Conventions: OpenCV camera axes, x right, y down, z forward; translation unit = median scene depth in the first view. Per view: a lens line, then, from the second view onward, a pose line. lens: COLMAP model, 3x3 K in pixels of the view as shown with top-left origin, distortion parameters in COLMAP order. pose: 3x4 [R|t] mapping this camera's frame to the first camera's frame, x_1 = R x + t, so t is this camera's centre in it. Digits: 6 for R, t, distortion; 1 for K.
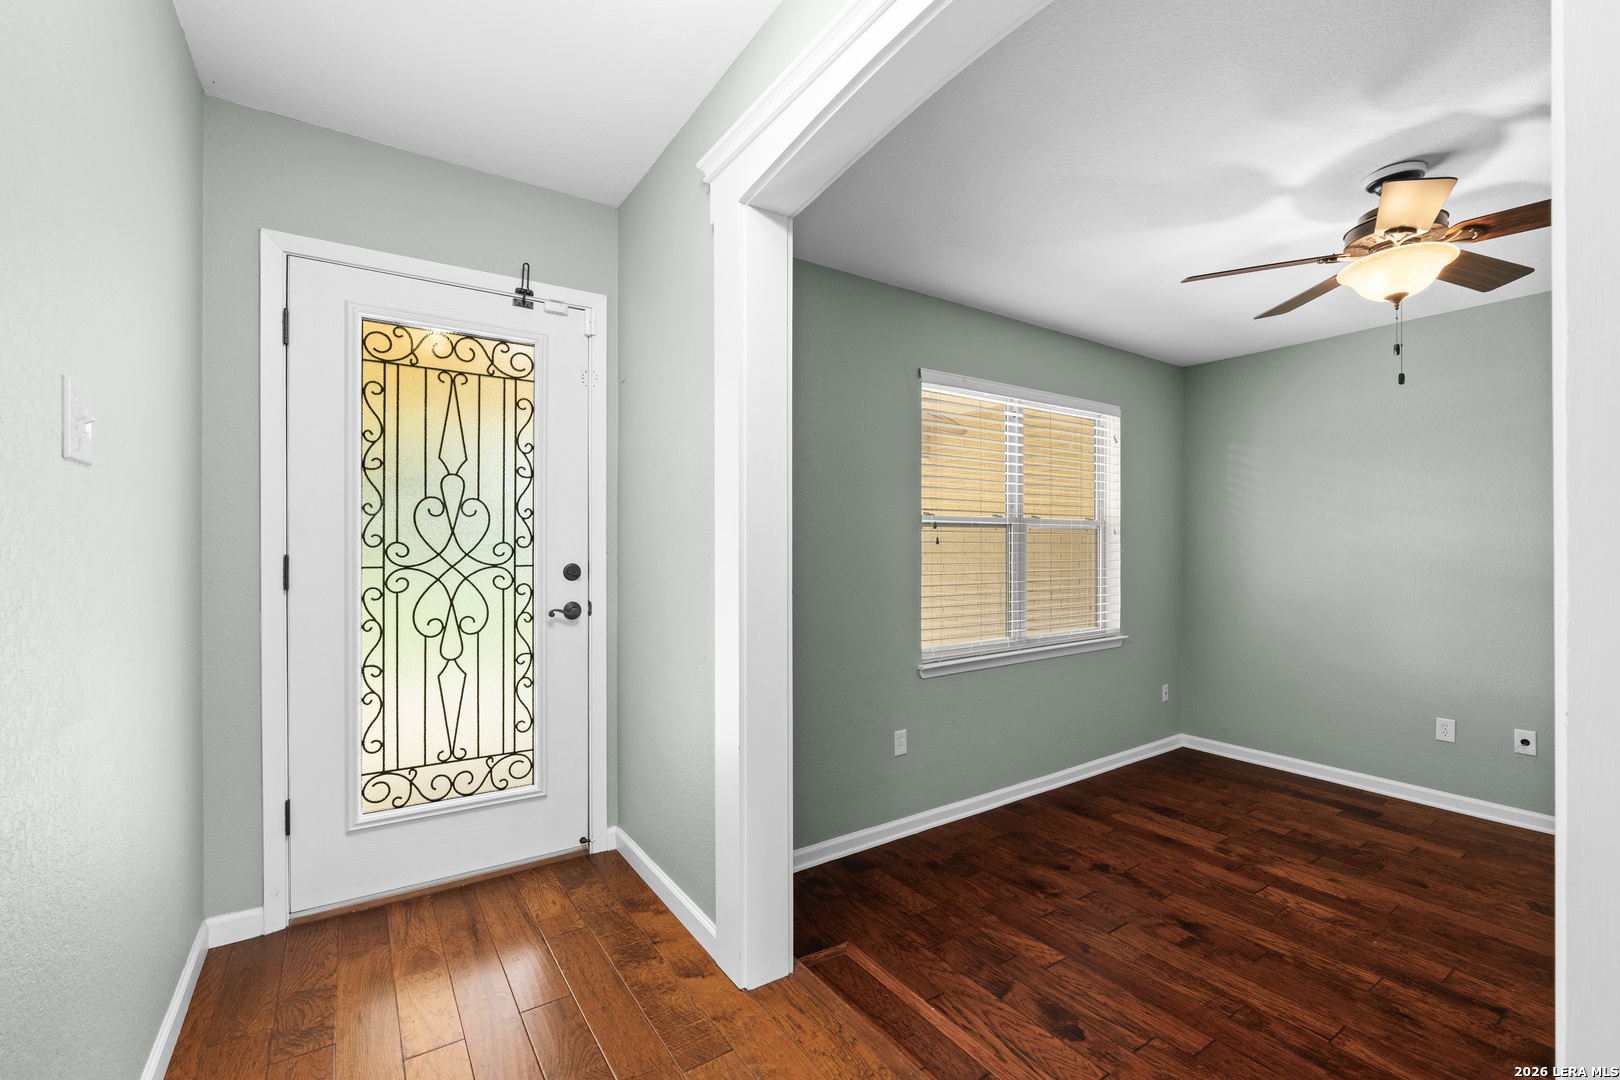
lens RADIAL K [[683.1, 0, 812.0], [0, 683.1, 528.7], [0, 0, 1]] dist [0.000052, -0.000023]
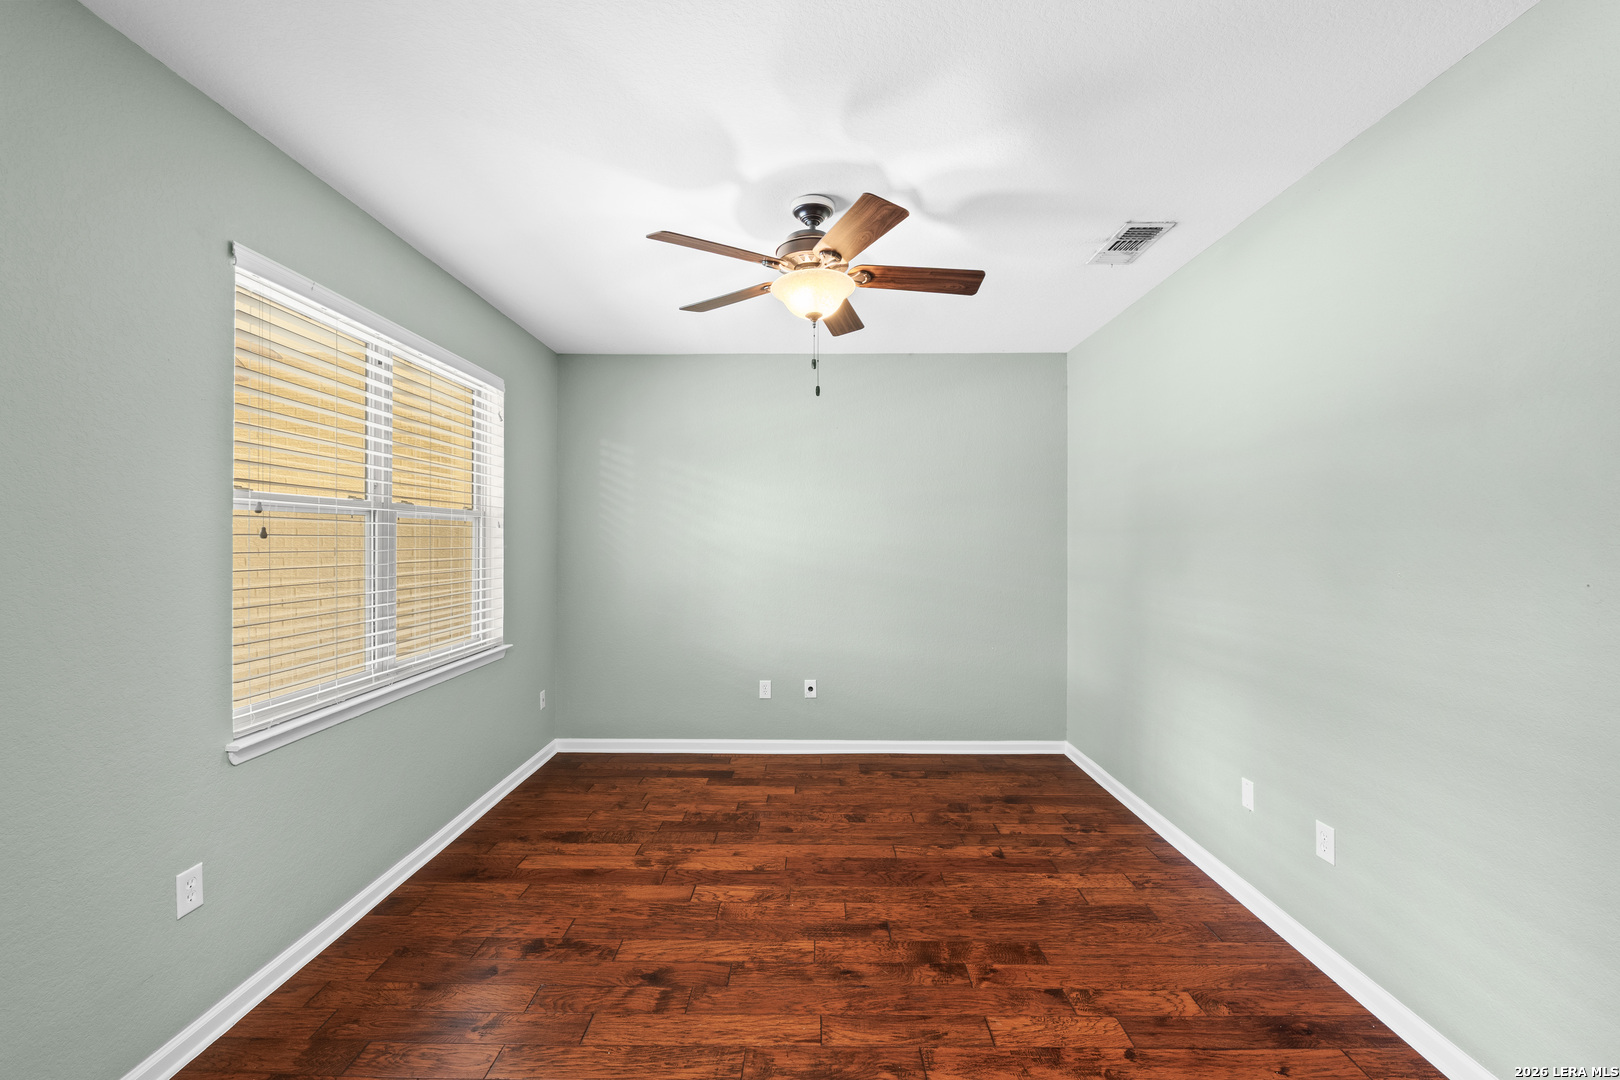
lens RADIAL K [[663.4, 0, 803.1], [0, 663.4, 539.7], [0, 0, 1]] dist [-0.012454, -0.000295]
pose [[0.572795, 0.002503, 0.819695, -0.023947], [-0.022197, 0.999676, 0.012459, 0.006629], [-0.819398, -0.025331, 0.572665, 0.297931]]
